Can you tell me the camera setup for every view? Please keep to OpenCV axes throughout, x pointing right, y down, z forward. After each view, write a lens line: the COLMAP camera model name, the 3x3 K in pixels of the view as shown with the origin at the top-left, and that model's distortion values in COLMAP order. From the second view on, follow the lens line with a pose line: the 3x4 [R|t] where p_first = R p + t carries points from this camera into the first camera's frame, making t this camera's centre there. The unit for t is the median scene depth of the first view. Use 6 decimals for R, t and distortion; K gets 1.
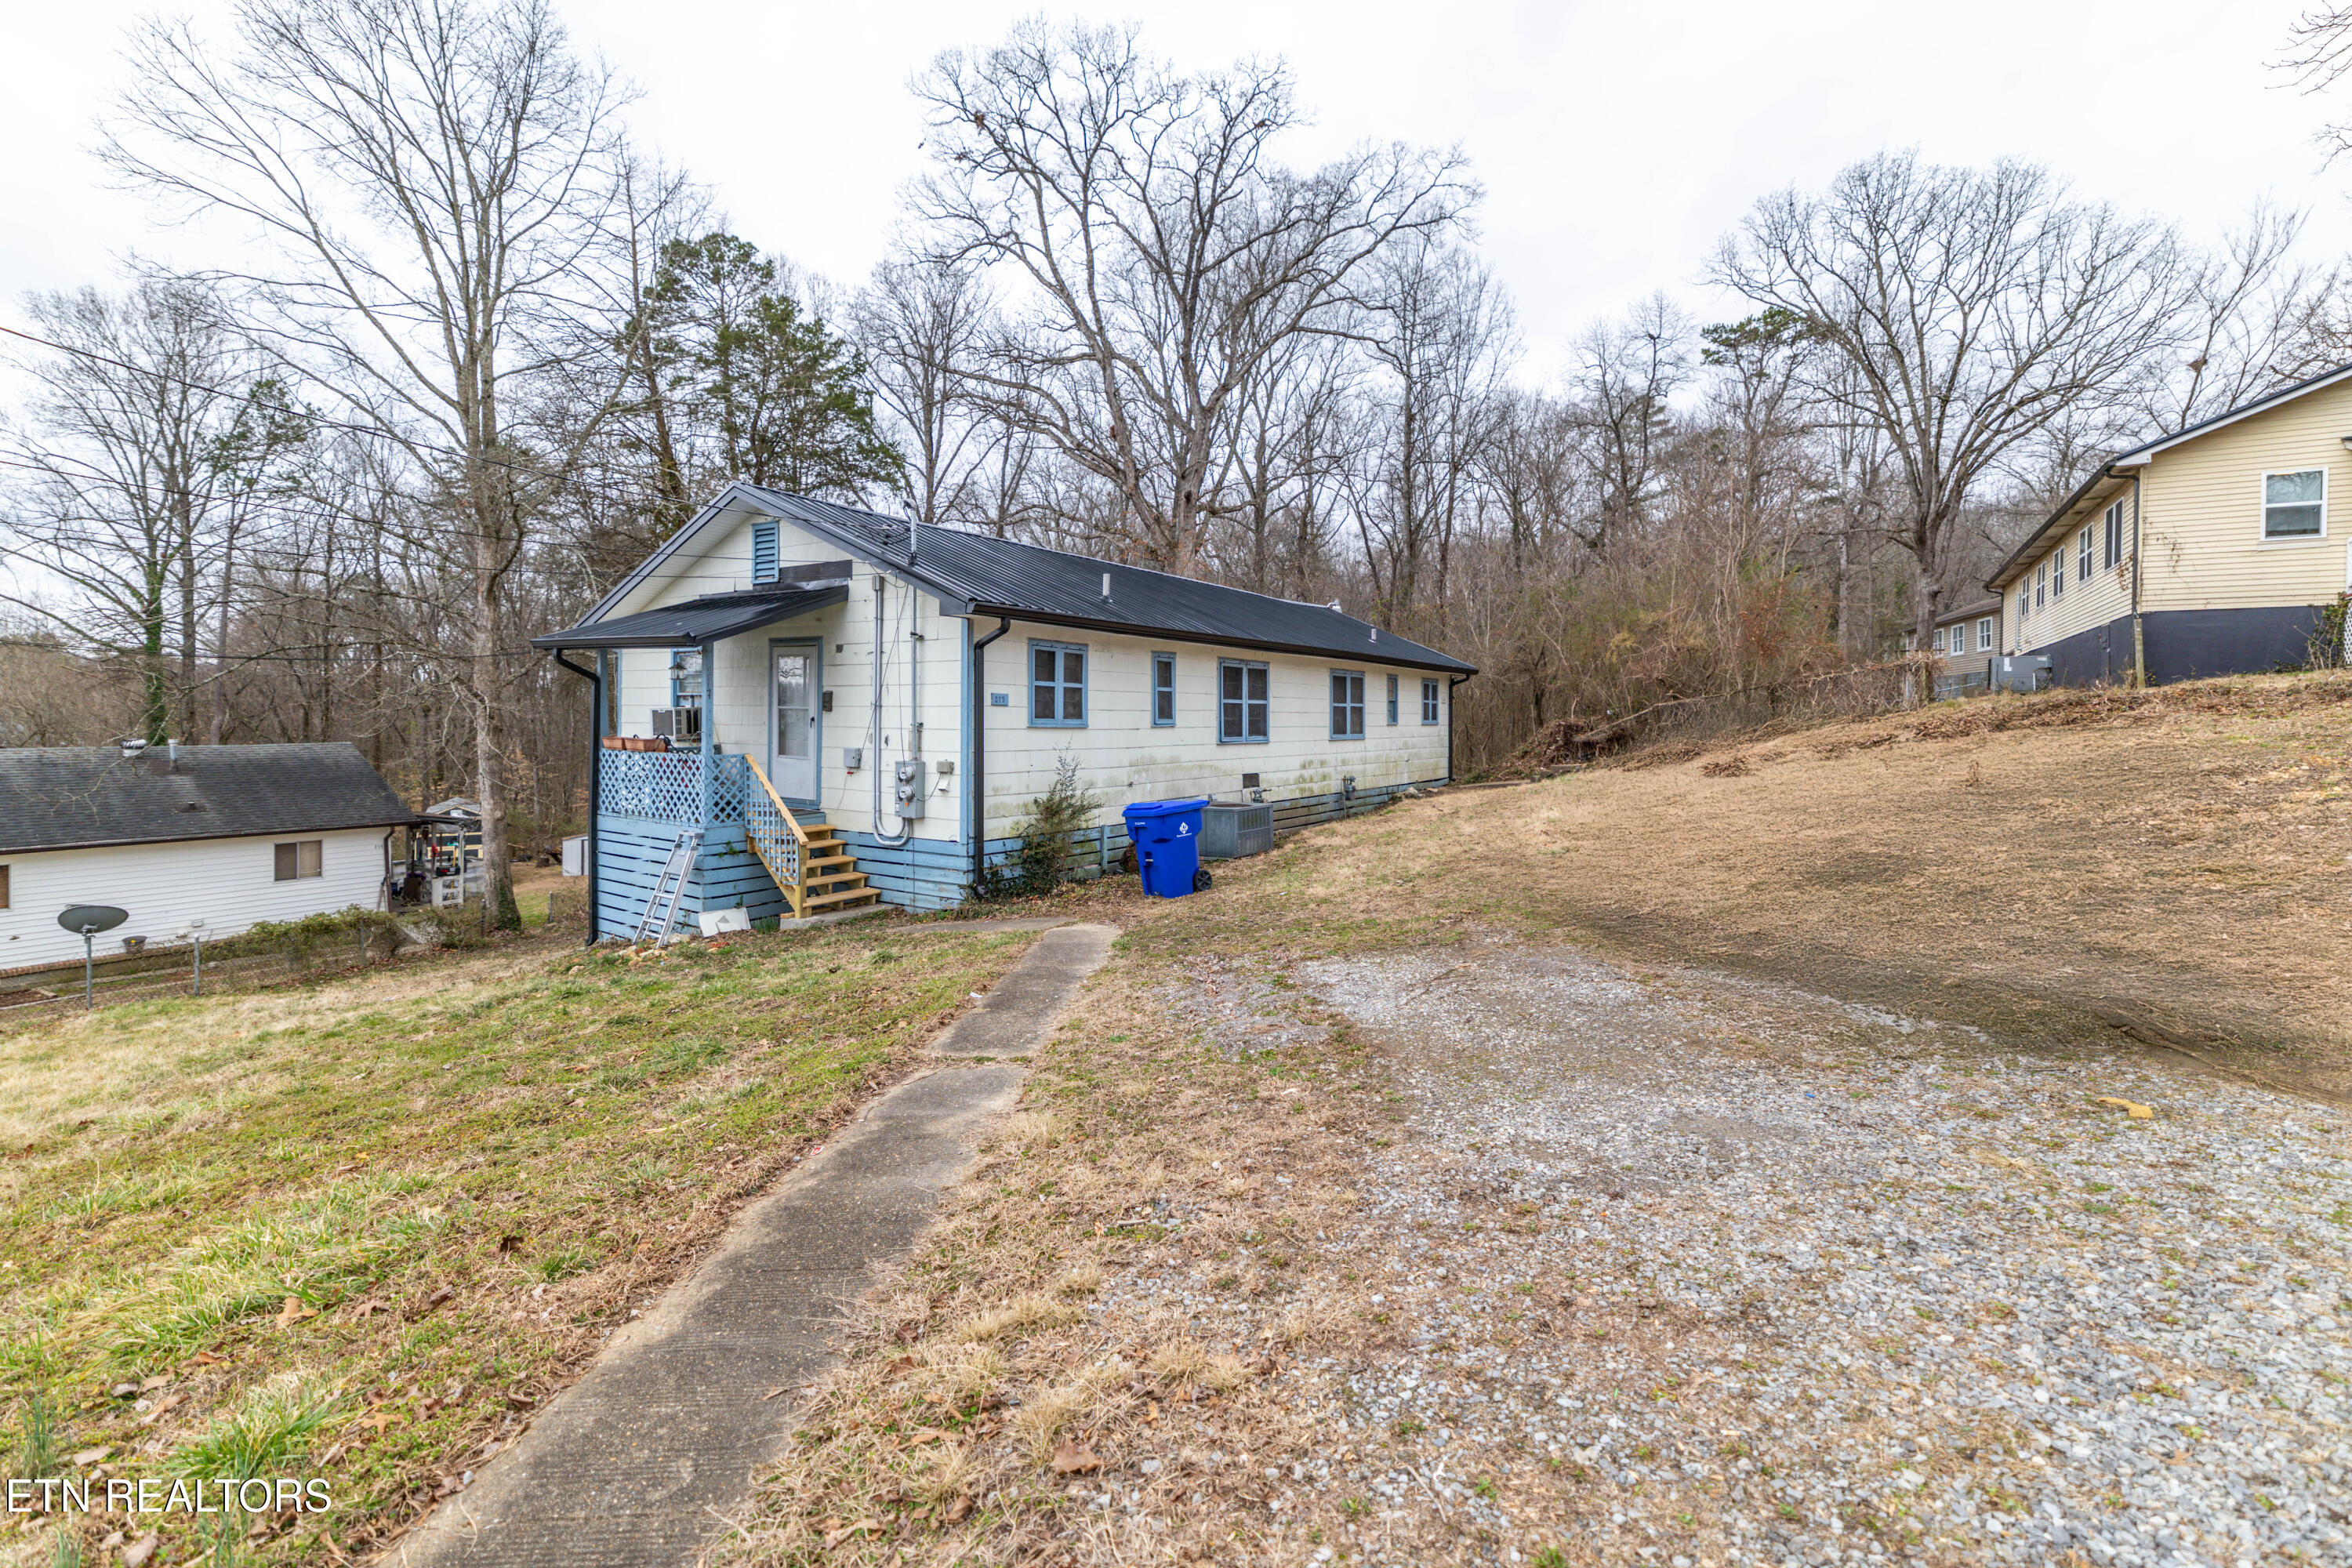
lens RADIAL K [[1114.9, 0, 1192.0], [0, 1114.9, 768.9], [0, 0, 1]] dist [-0.004800, 0.003190]
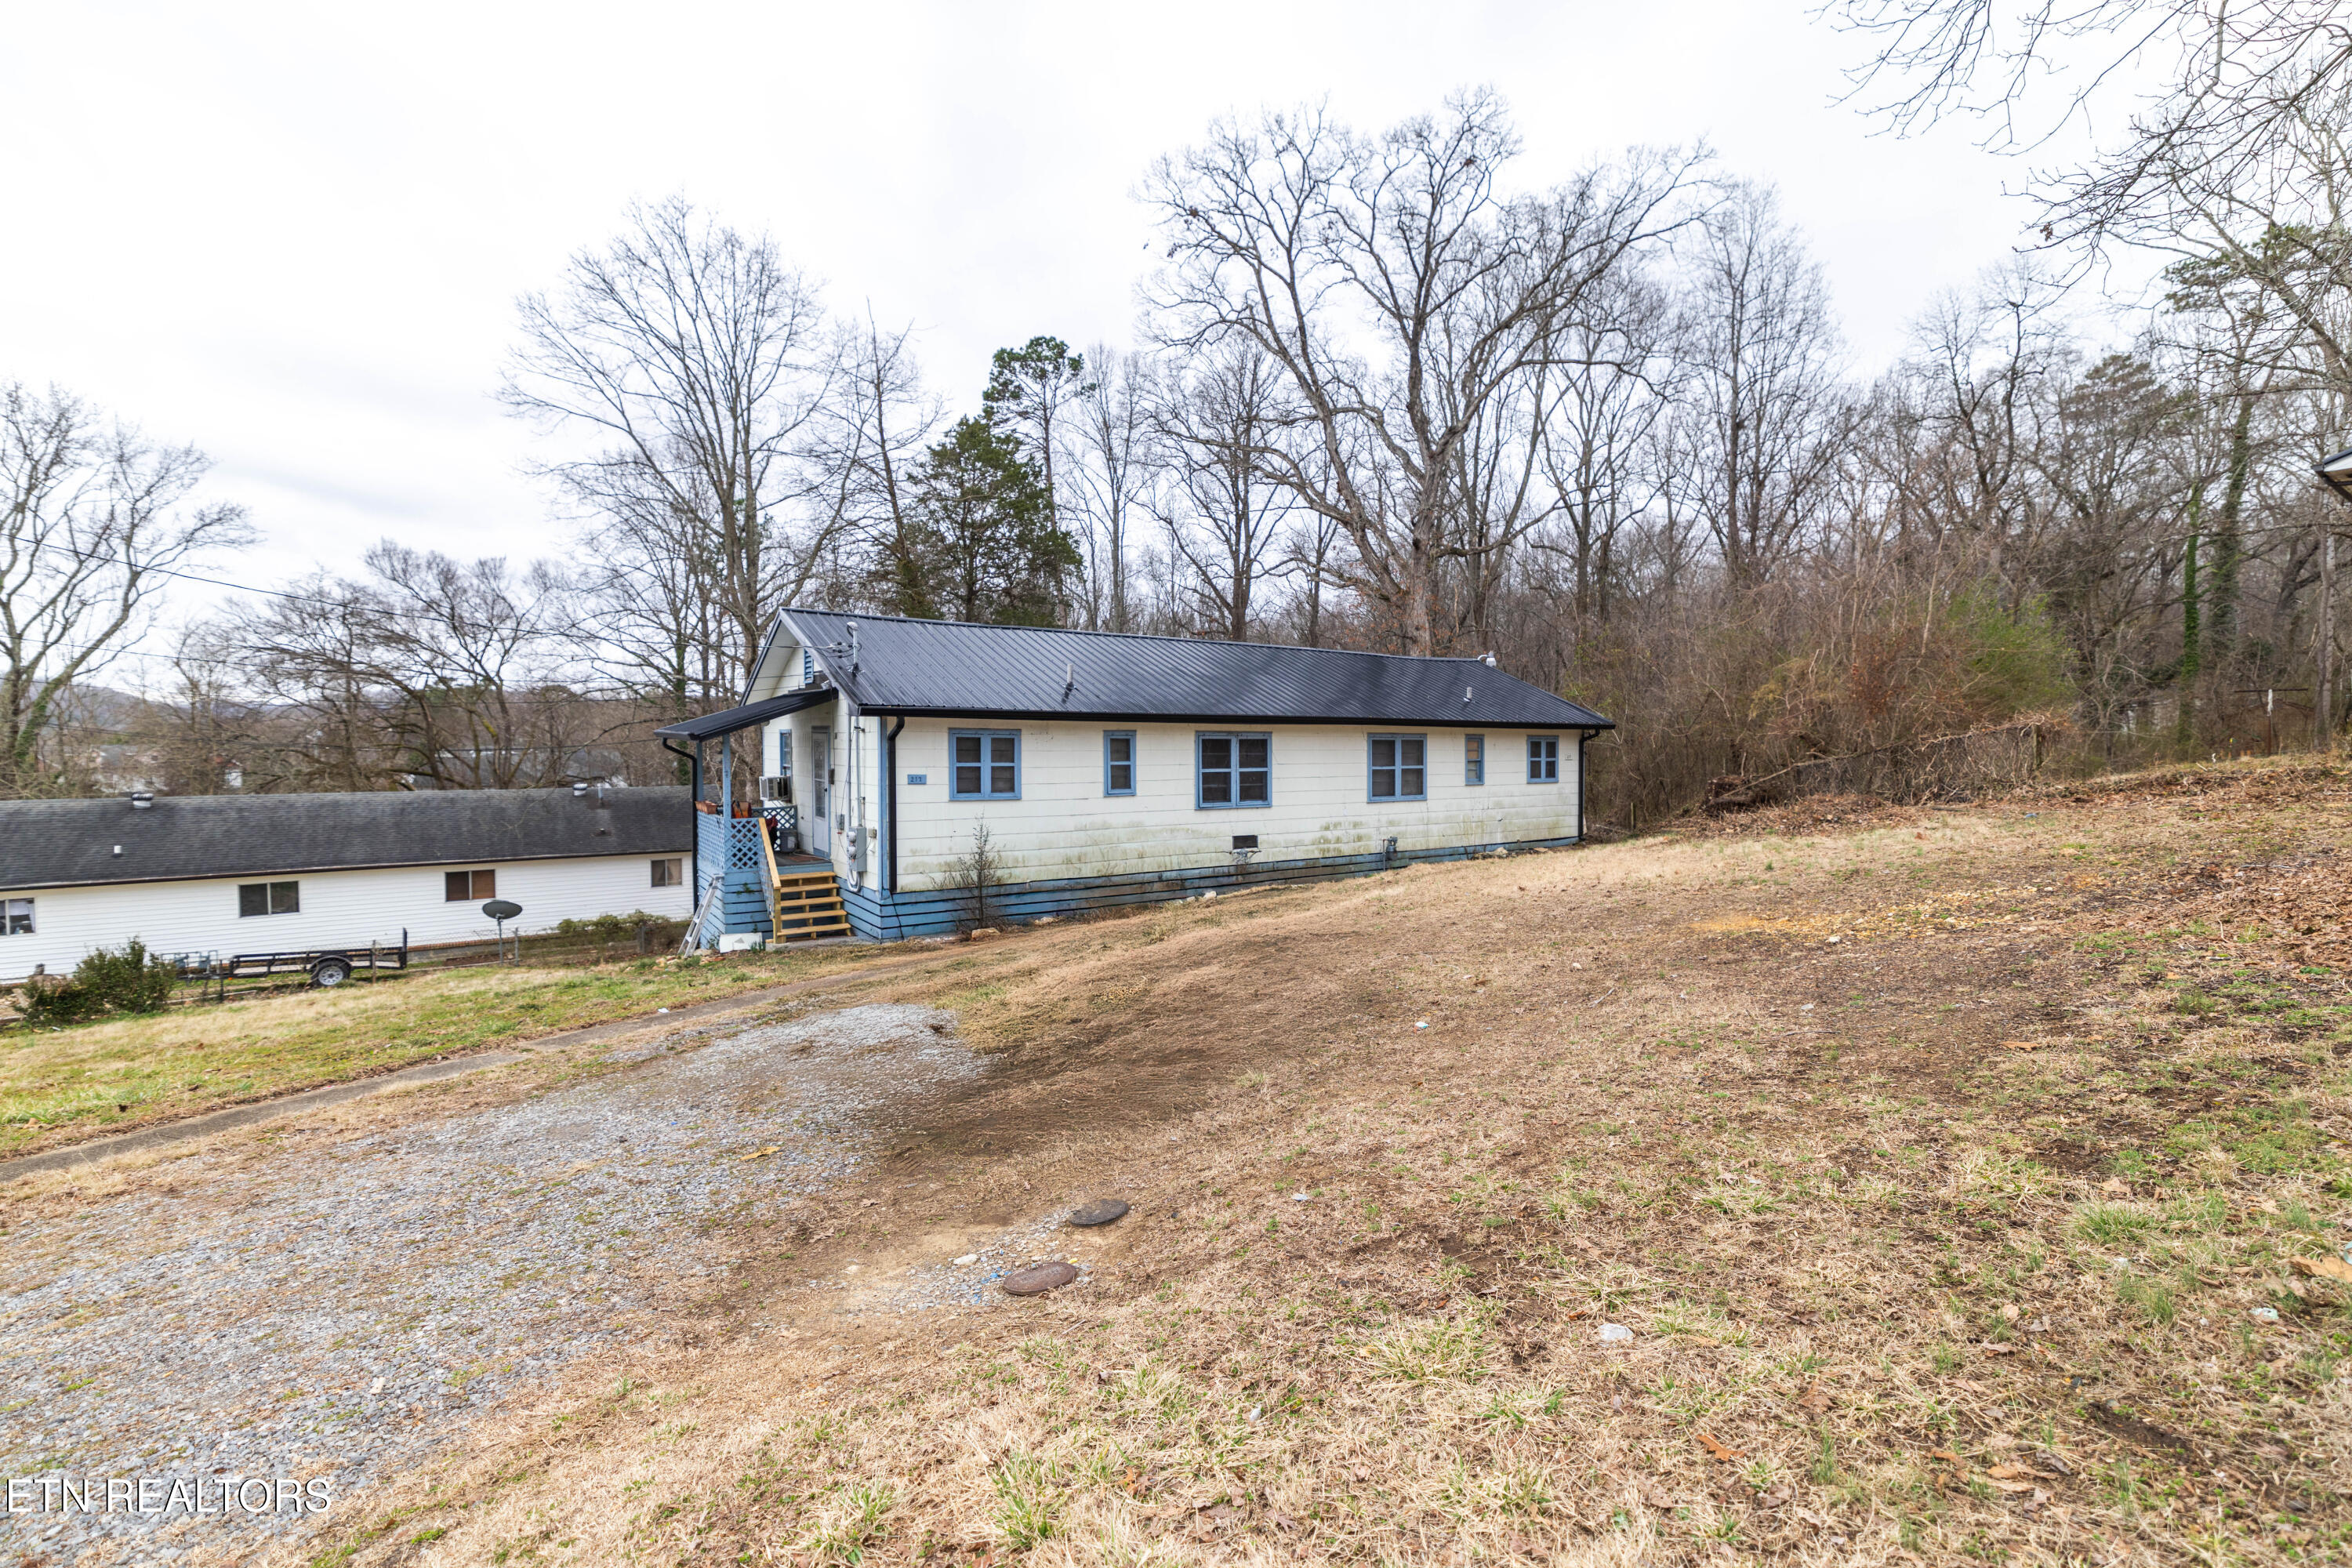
lens RADIAL K [[1114.9, 0, 1193.7], [0, 1114.9, 822.1], [0, 0, 1]] dist [-0.004800, 0.003190]
pose [[0.923135, 0.025537, -0.383627, 0.354391], [-0.015621, 0.999459, 0.028942, -0.033108], [0.384158, -0.020724, 0.923035, -0.019802]]
